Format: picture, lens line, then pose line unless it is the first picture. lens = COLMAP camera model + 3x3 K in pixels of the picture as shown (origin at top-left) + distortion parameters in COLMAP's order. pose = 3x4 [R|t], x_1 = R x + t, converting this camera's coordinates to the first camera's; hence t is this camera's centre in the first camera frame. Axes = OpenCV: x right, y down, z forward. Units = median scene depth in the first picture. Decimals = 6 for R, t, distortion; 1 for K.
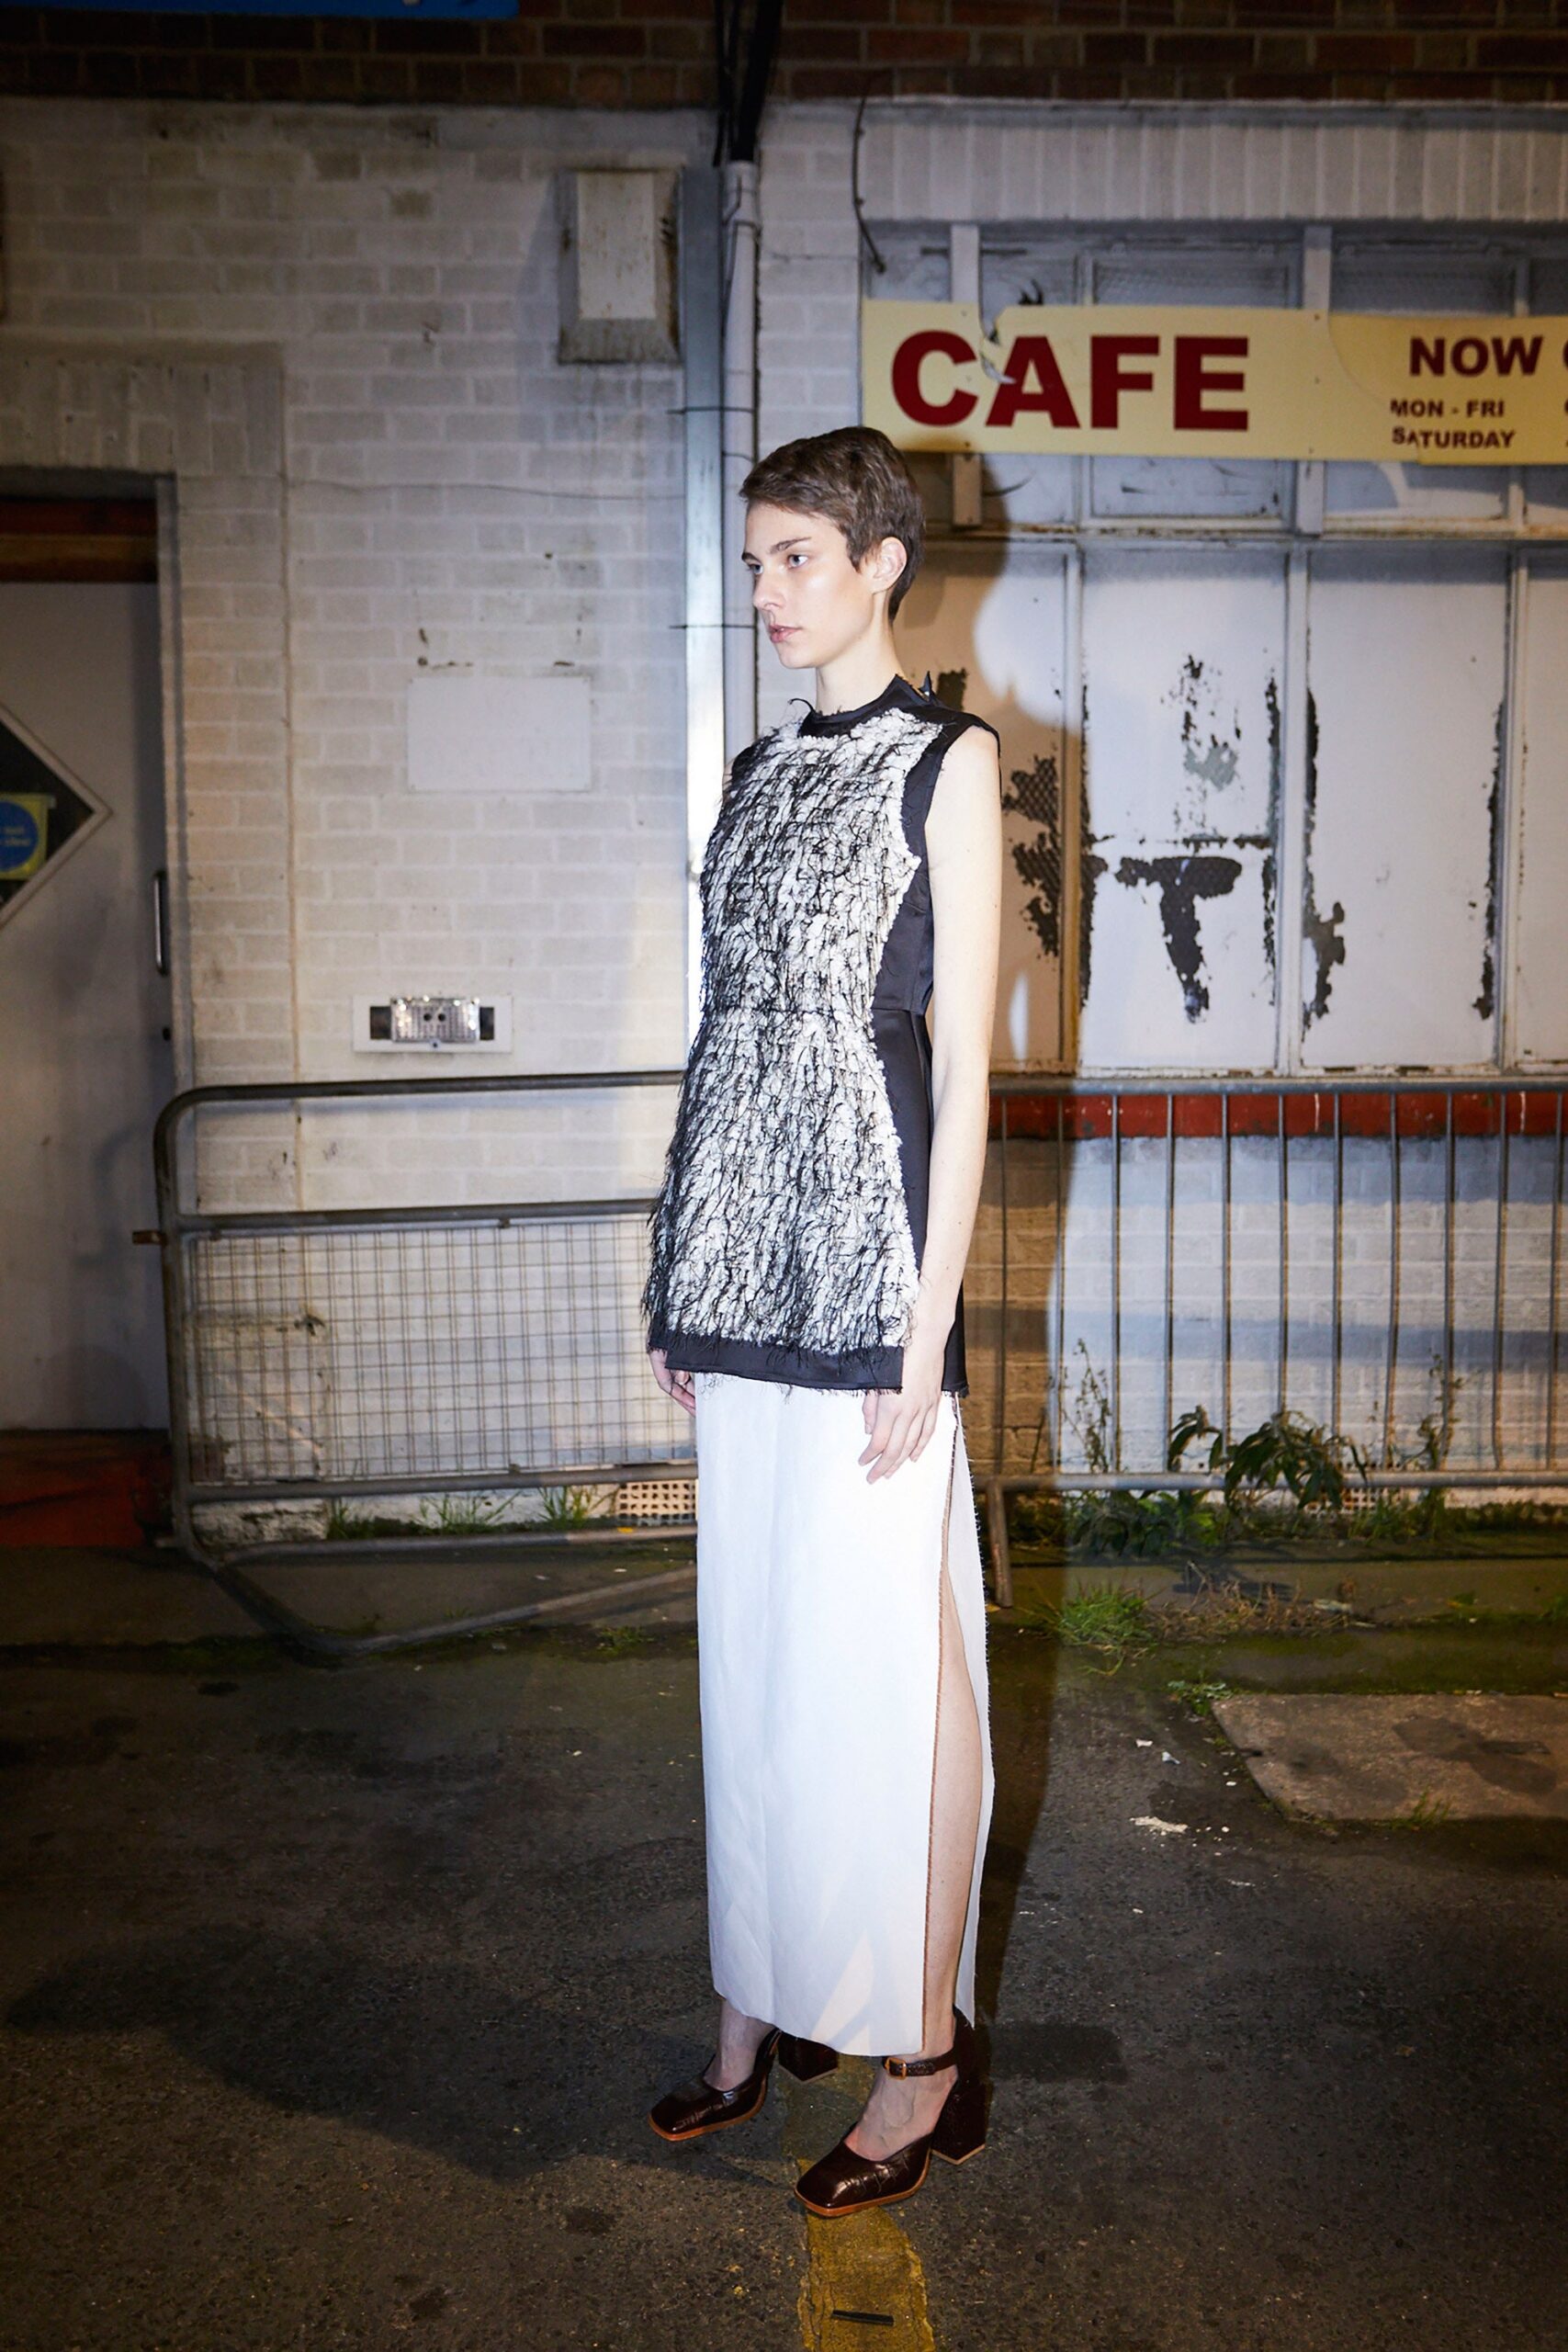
lens RADIAL K [[2108.8, 0, 781.8], [0, 2108.8, 1171.9], [0, 0, 1]] dist [-0.010063, 0.084960]
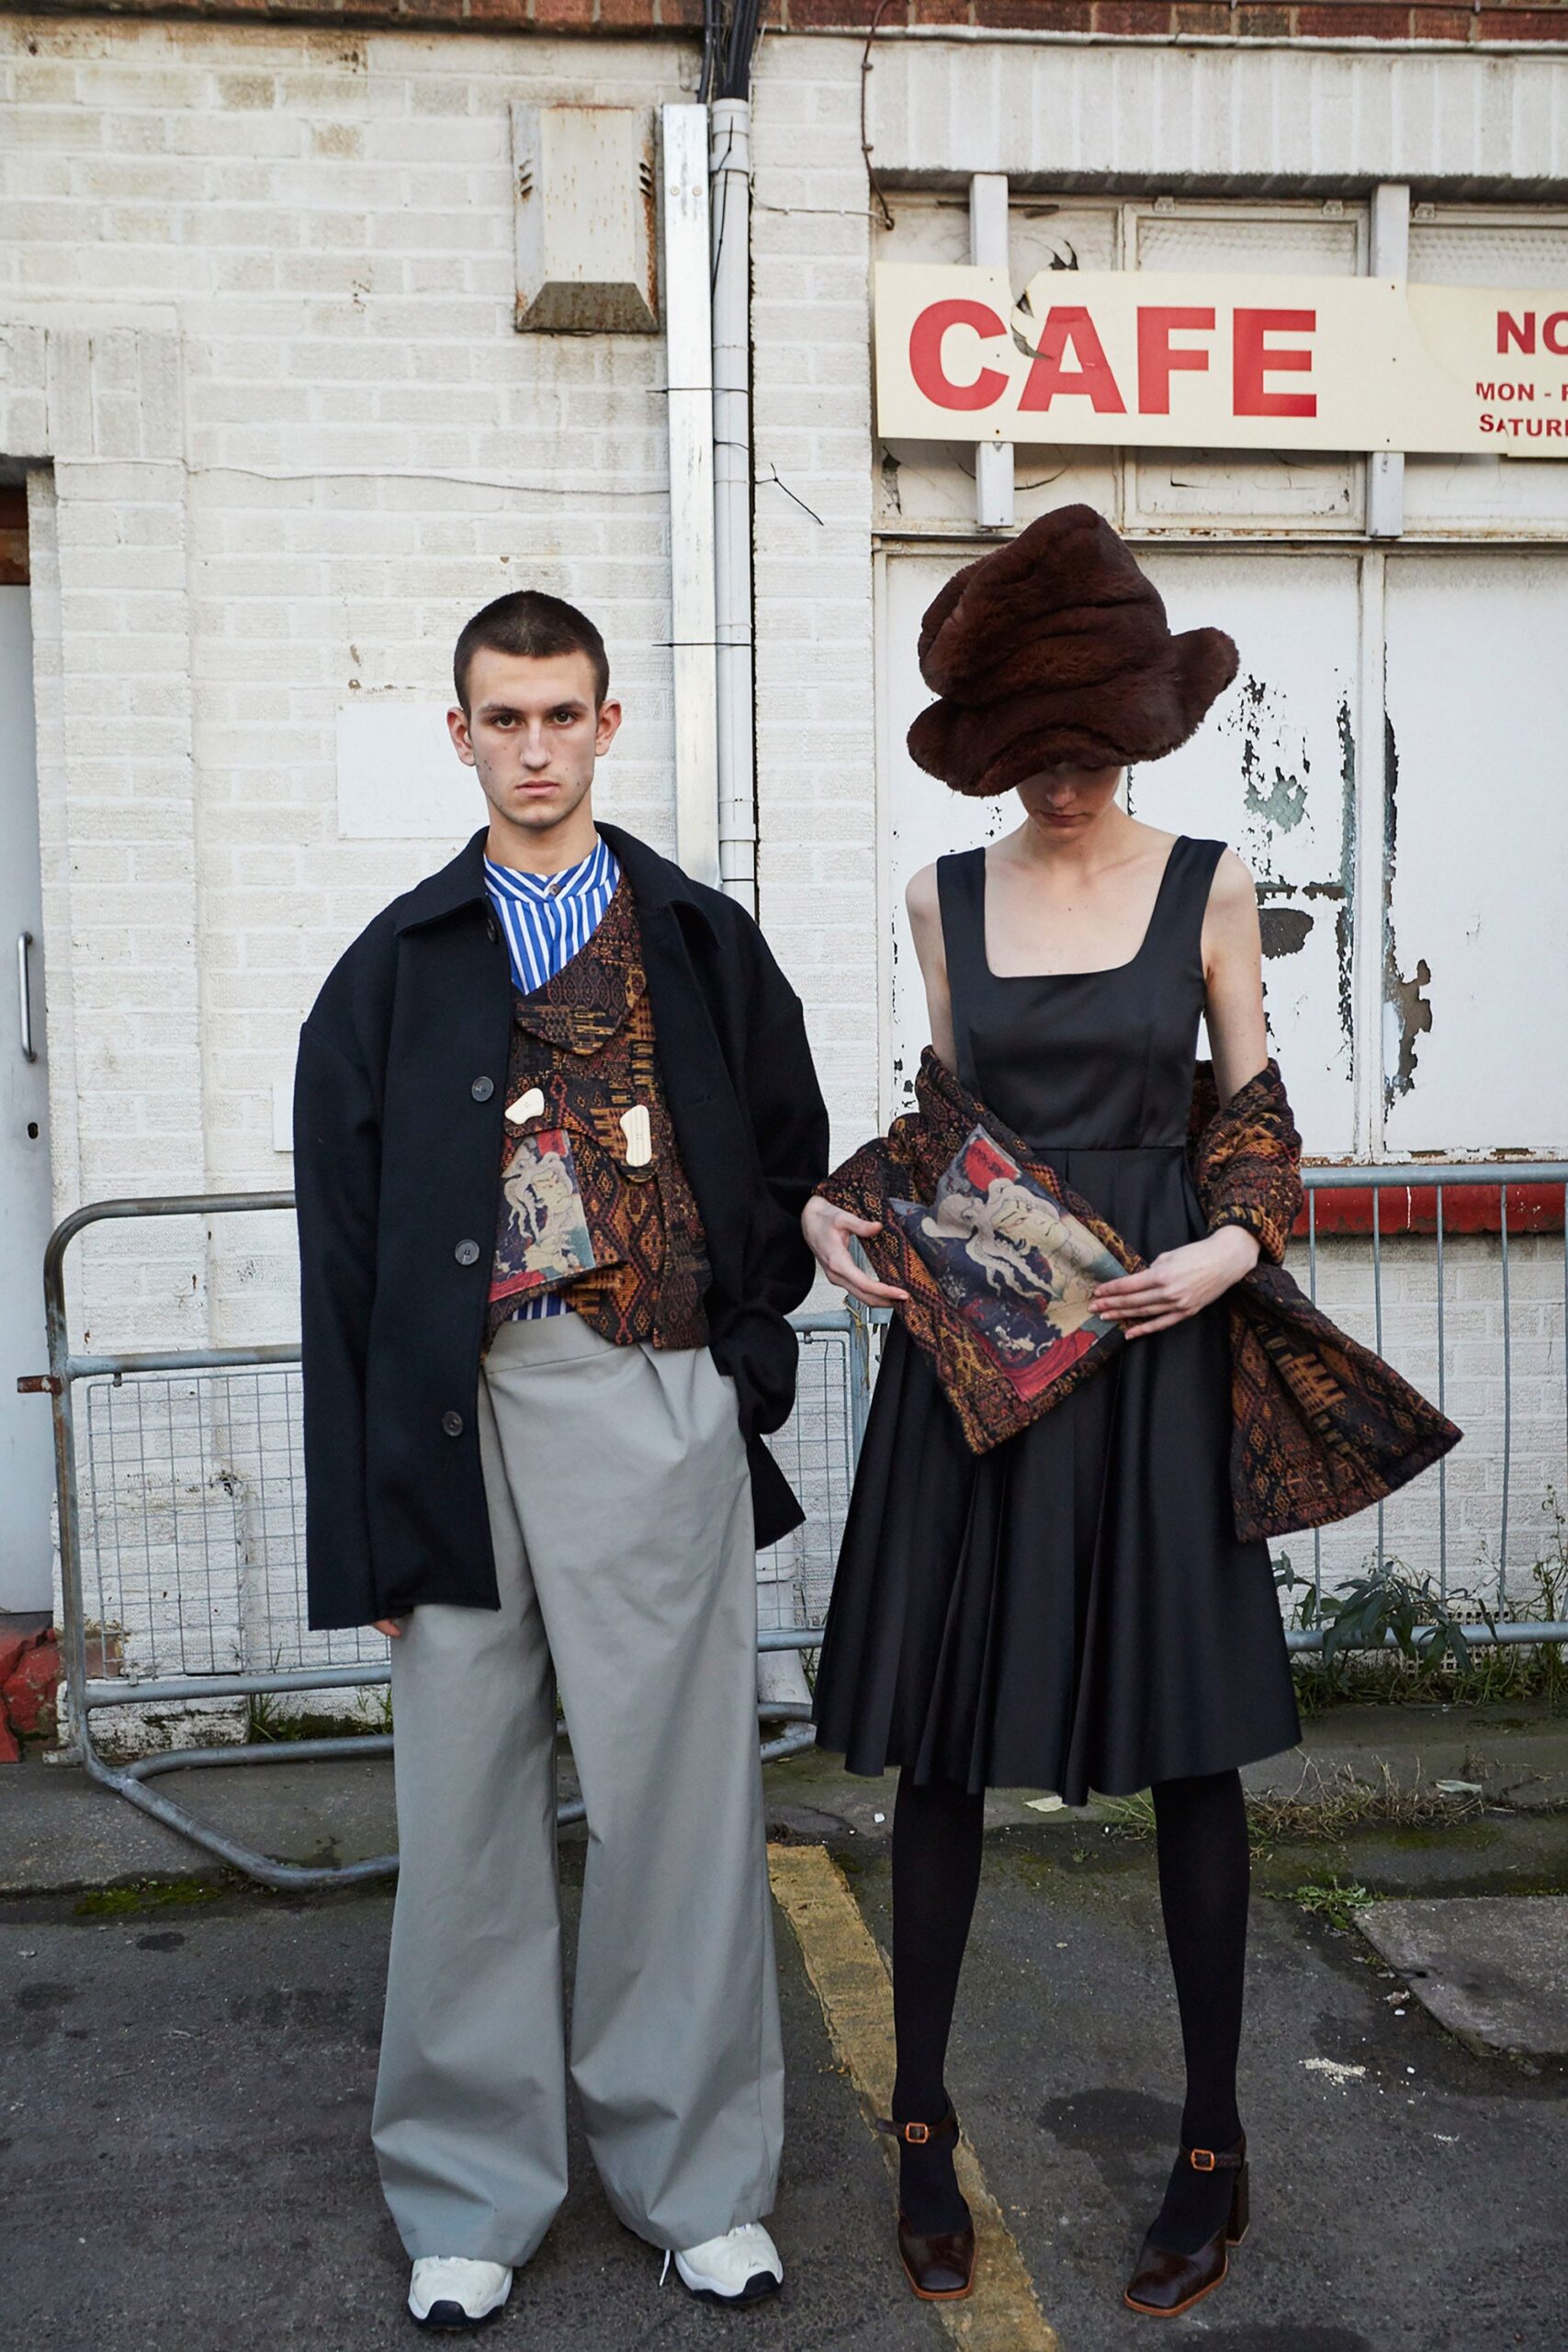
lens RADIAL K [[2547.2, 0, 782.2], [0, 2547.2, 1171.1], [0, 0, 1]] dist [0.016895, 0.123982]
pose [[0.996544, -0.015163, 0.081666, -0.087498], [0.016989, 0.999620, -0.021711, -0.024506], [-0.081306, 0.023023, 0.996423, -0.016921]]
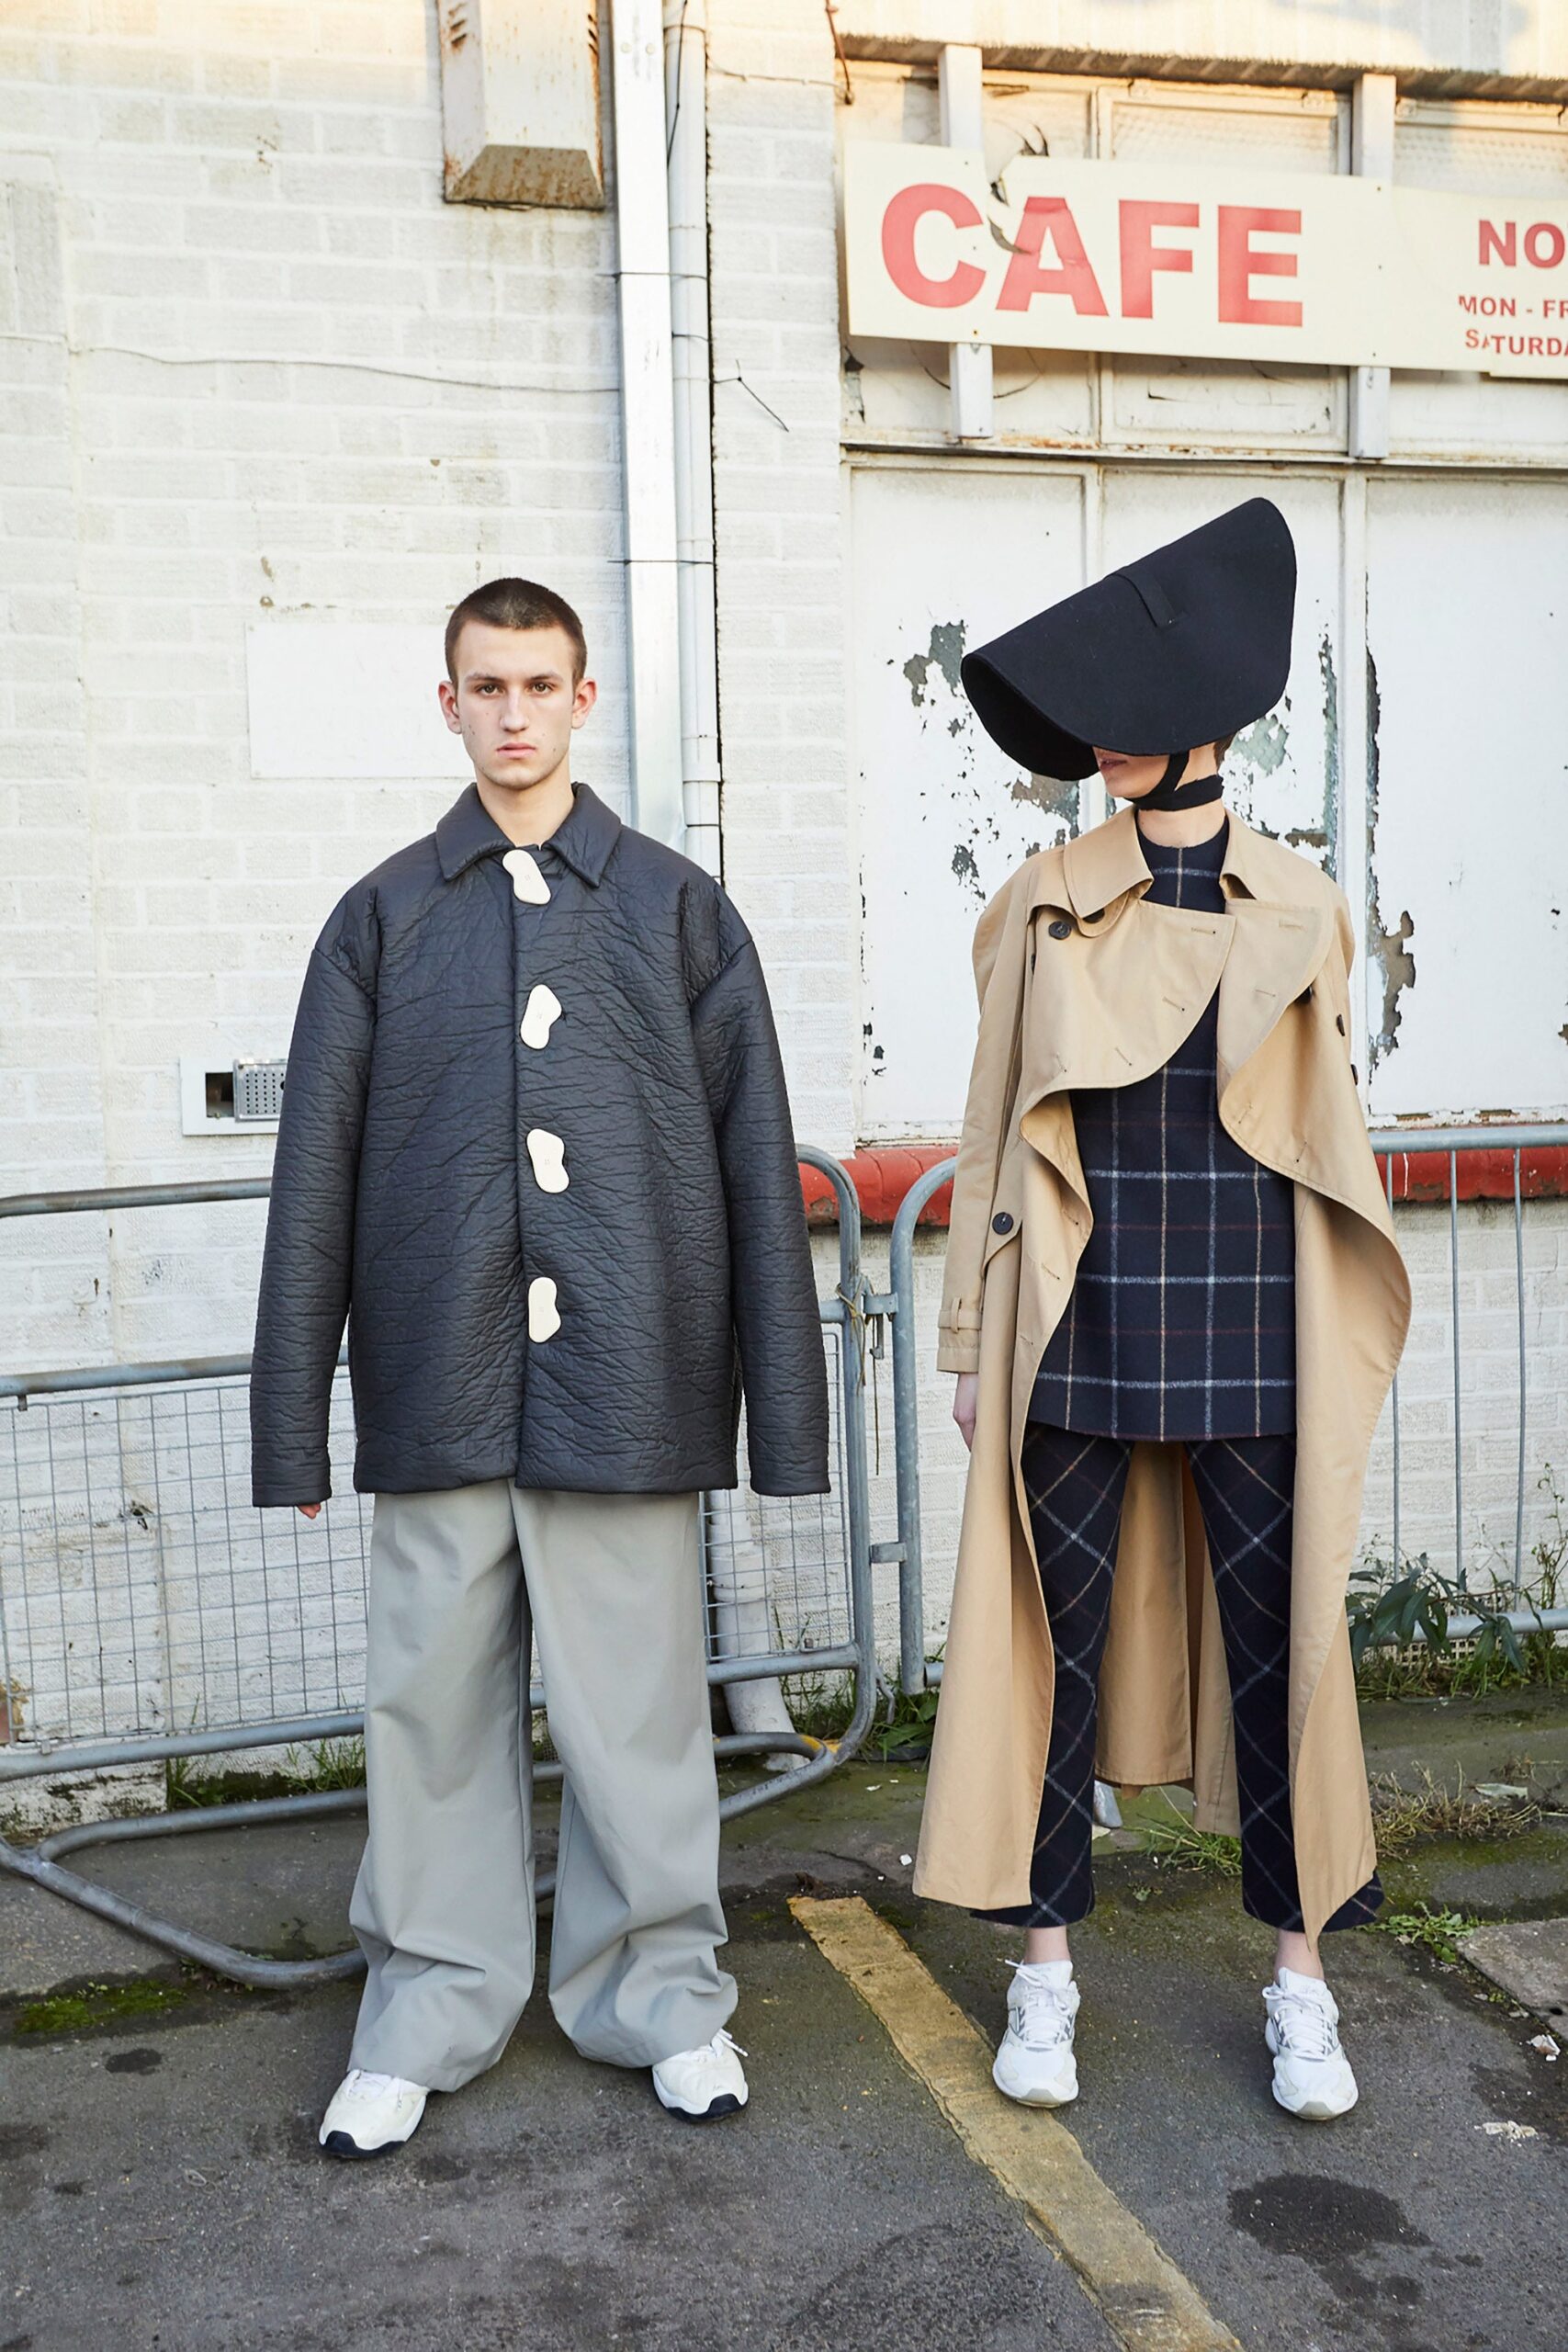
lens RADIAL K [[2547.2, 0, 782.2], [0, 2547.2, 1171.1], [0, 0, 1]] dist [0.016895, 0.123982]
pose [[0.975704, -0.035032, 0.216274, -0.195576], [0.037133, 0.999294, -0.005659, -0.032521], [-0.215923, 0.013552, 0.976316, 0.096993]]
